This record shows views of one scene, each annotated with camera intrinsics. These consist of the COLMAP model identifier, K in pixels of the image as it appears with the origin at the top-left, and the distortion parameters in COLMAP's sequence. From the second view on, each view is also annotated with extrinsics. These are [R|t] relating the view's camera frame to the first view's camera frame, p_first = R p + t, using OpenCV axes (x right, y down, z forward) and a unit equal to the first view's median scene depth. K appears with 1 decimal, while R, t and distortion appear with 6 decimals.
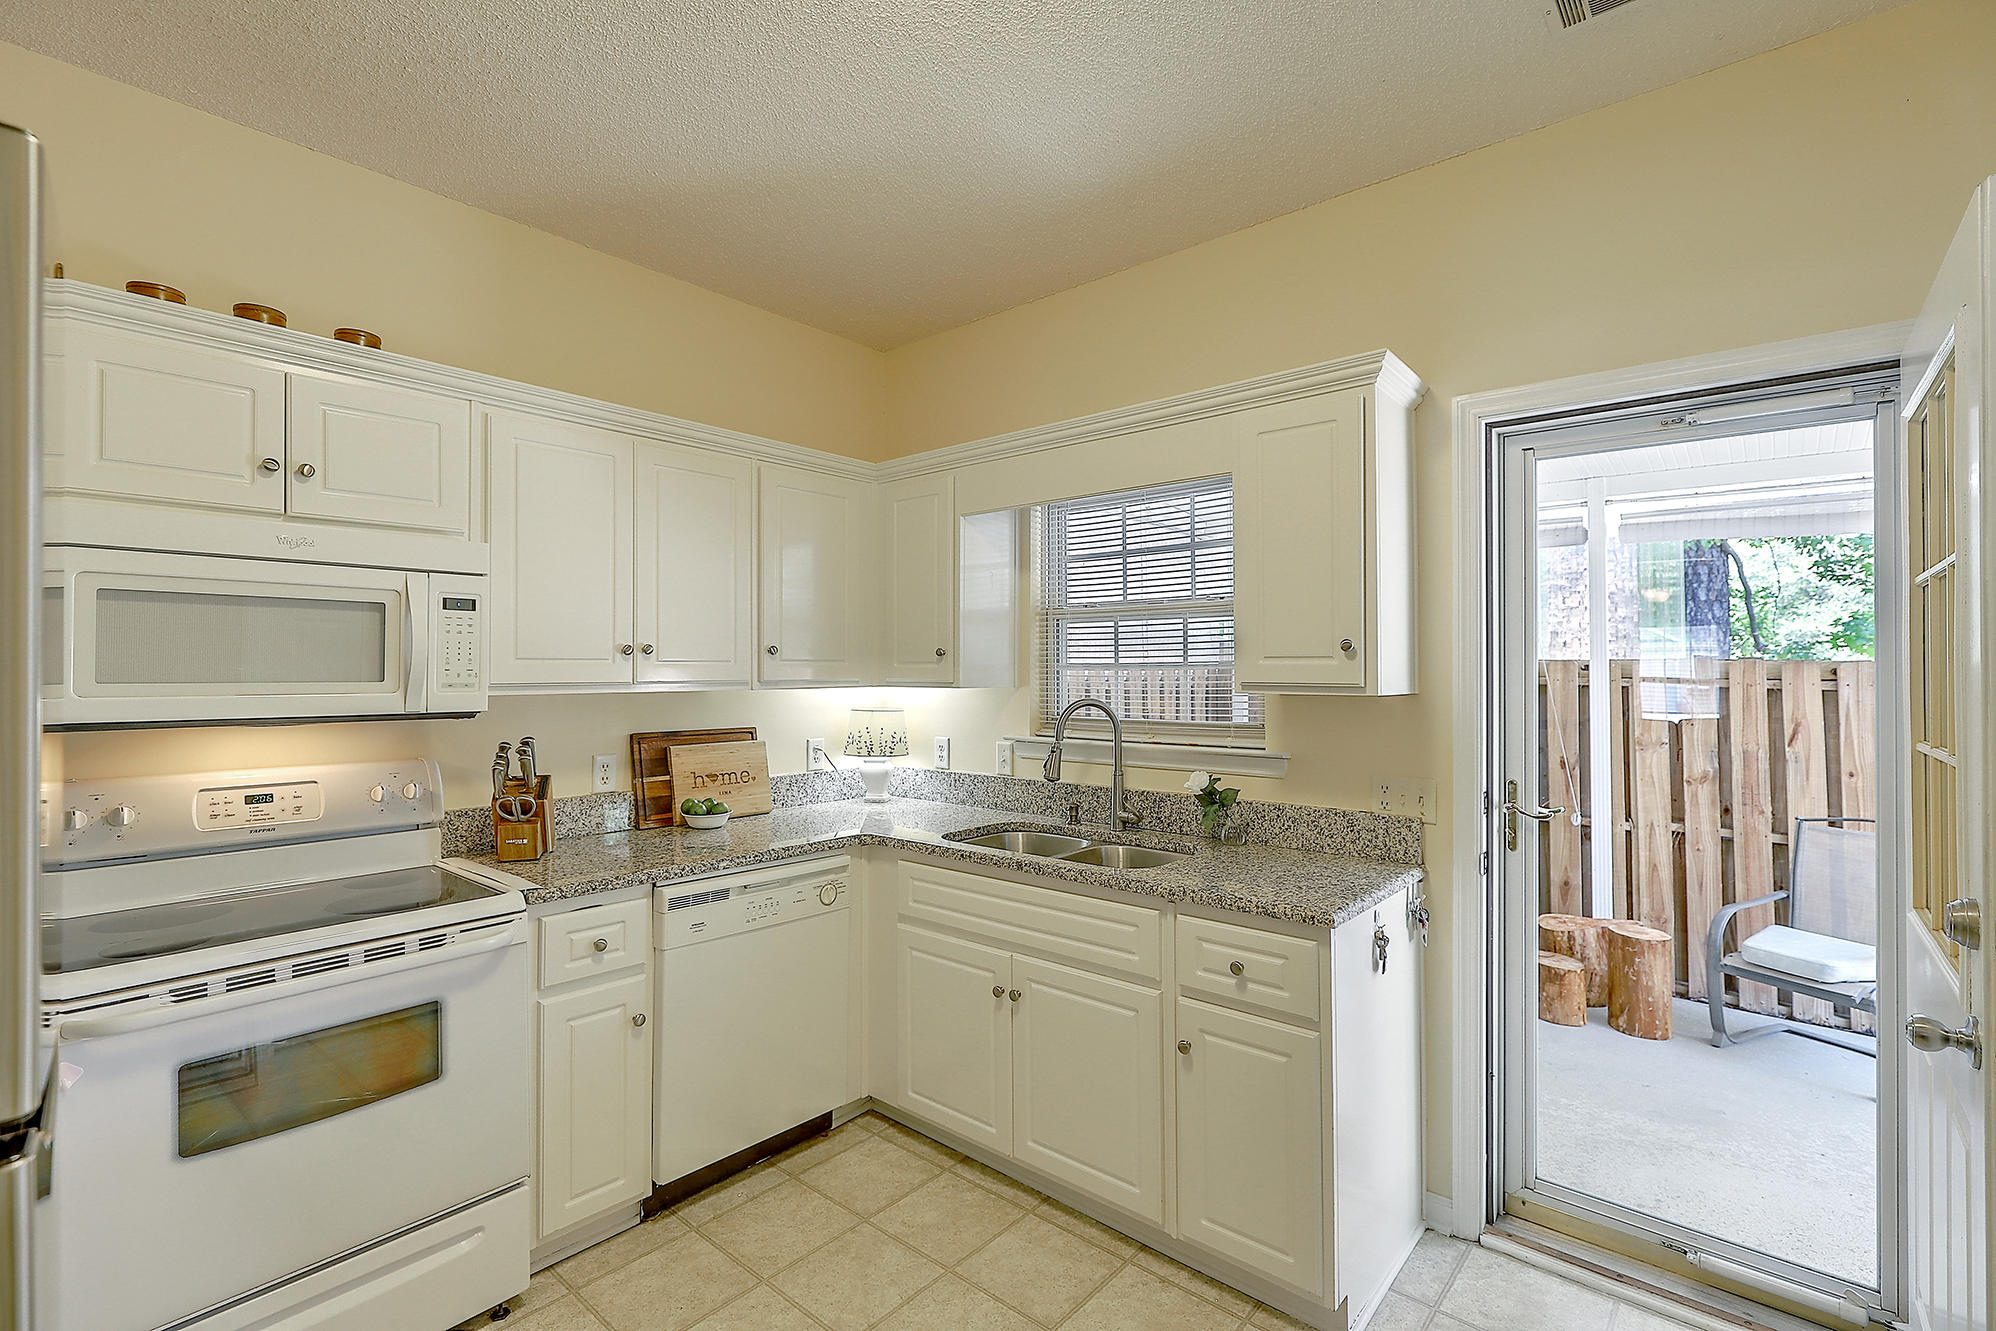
lens RADIAL K [[913.2, 0, 1003.6], [0, 913.2, 645.7], [0, 0, 1]] dist [0.001806, 0.001399]
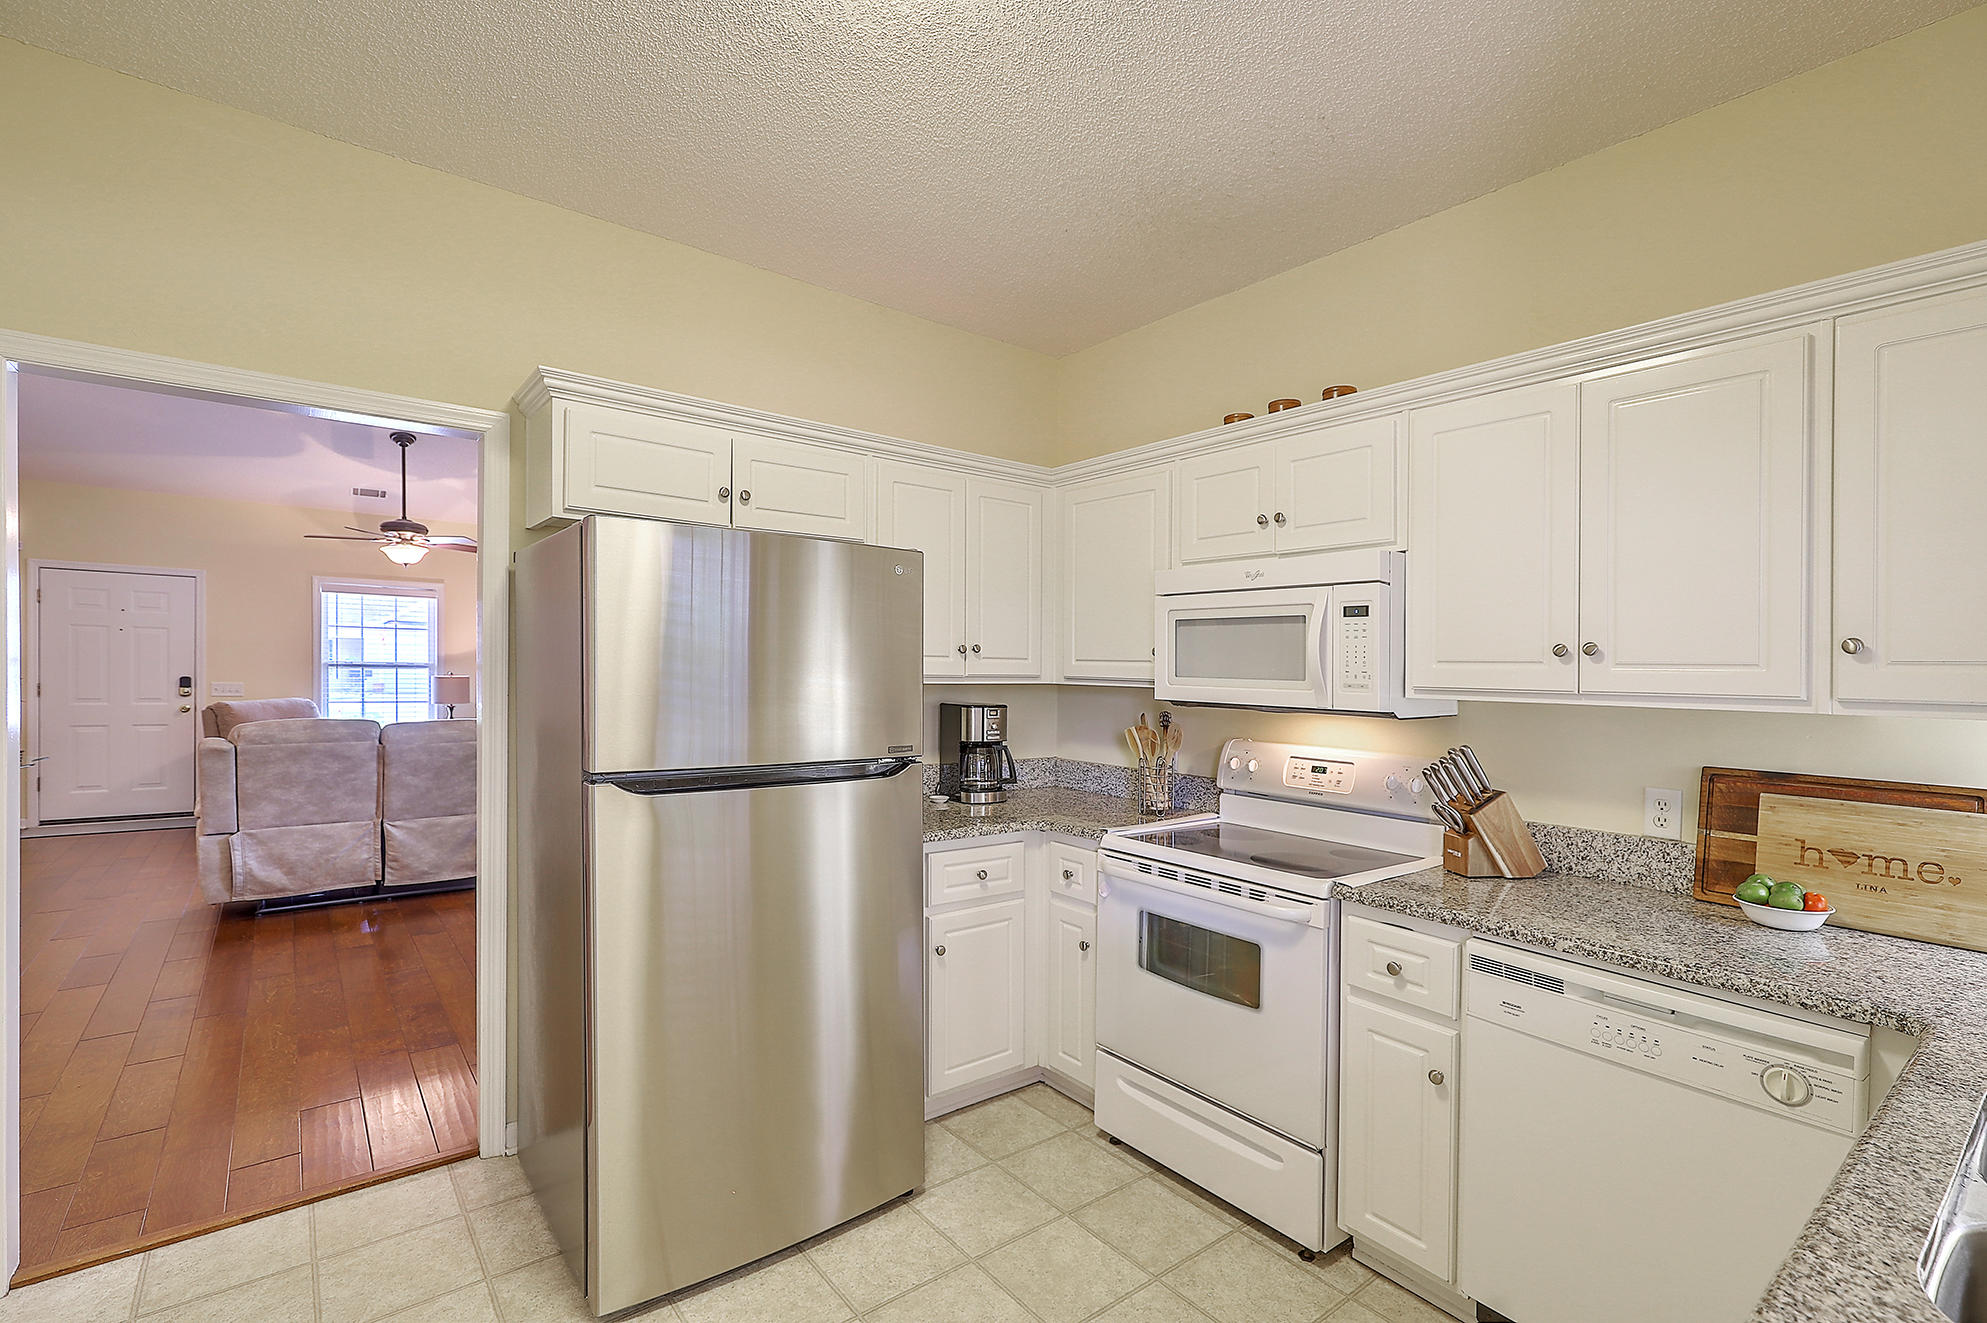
lens RADIAL K [[909.1, 0, 997.2], [0, 909.1, 678.6], [0, 0, 1]] dist [0.001806, 0.001399]
pose [[-0.198361, 0.011568, -0.980061, 0.487867], [0.009823, 0.999904, 0.009814, 0.017540], [0.980080, -0.007680, -0.198455, 0.710517]]
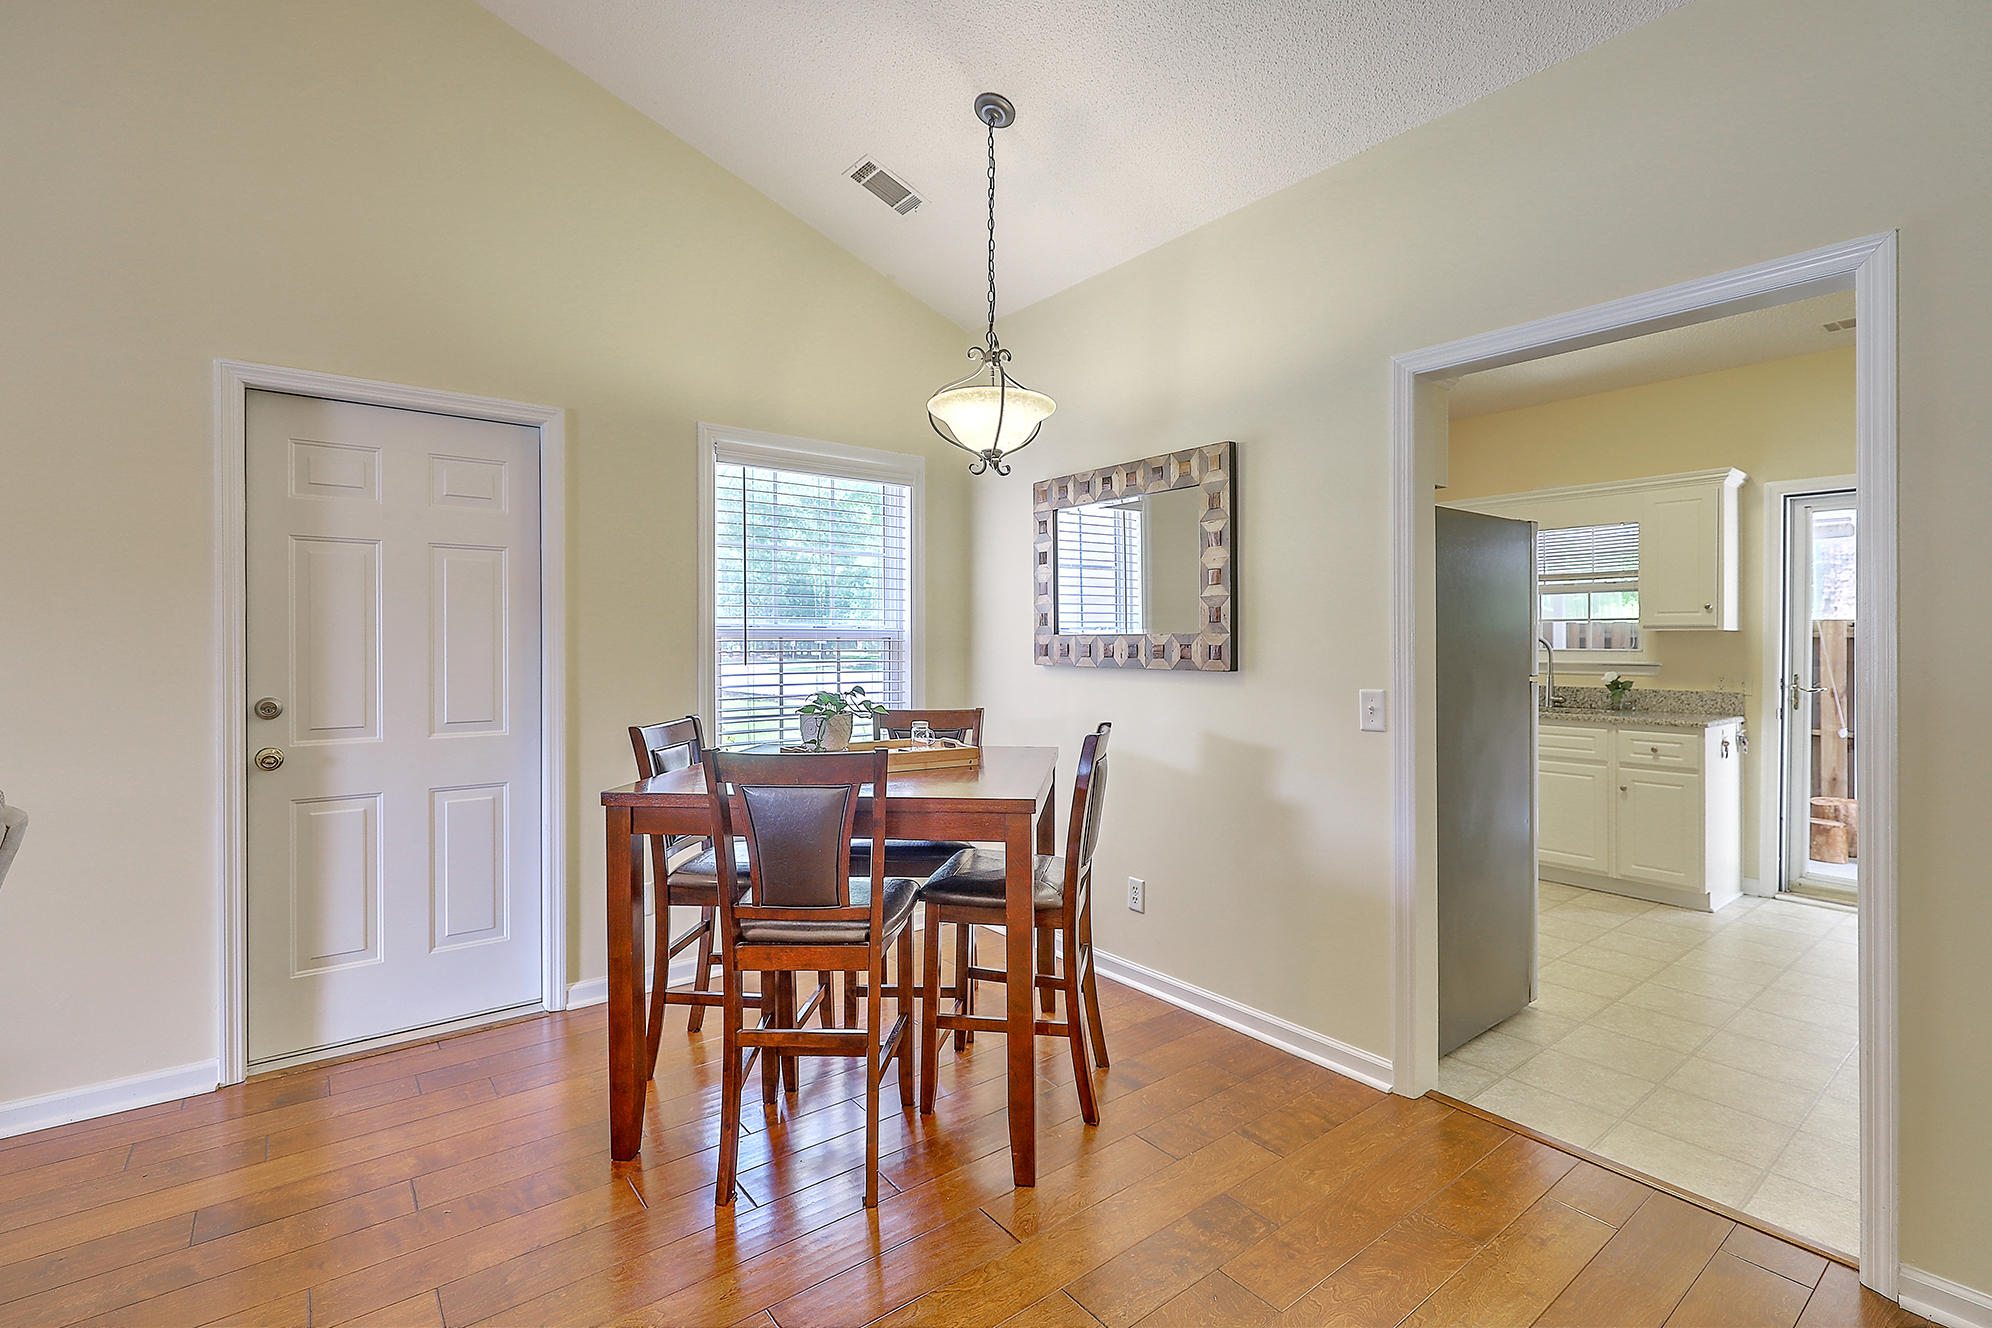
lens RADIAL K [[911.4, 0, 994.3], [0, 911.4, 646.2], [0, 0, 1]] dist [0.001806, 0.001399]
pose [[0.979510, -0.001776, -0.201390, -0.761349], [0.006920, 0.999667, 0.024842, 0.025946], [0.201279, -0.025726, 0.979196, -1.310928]]
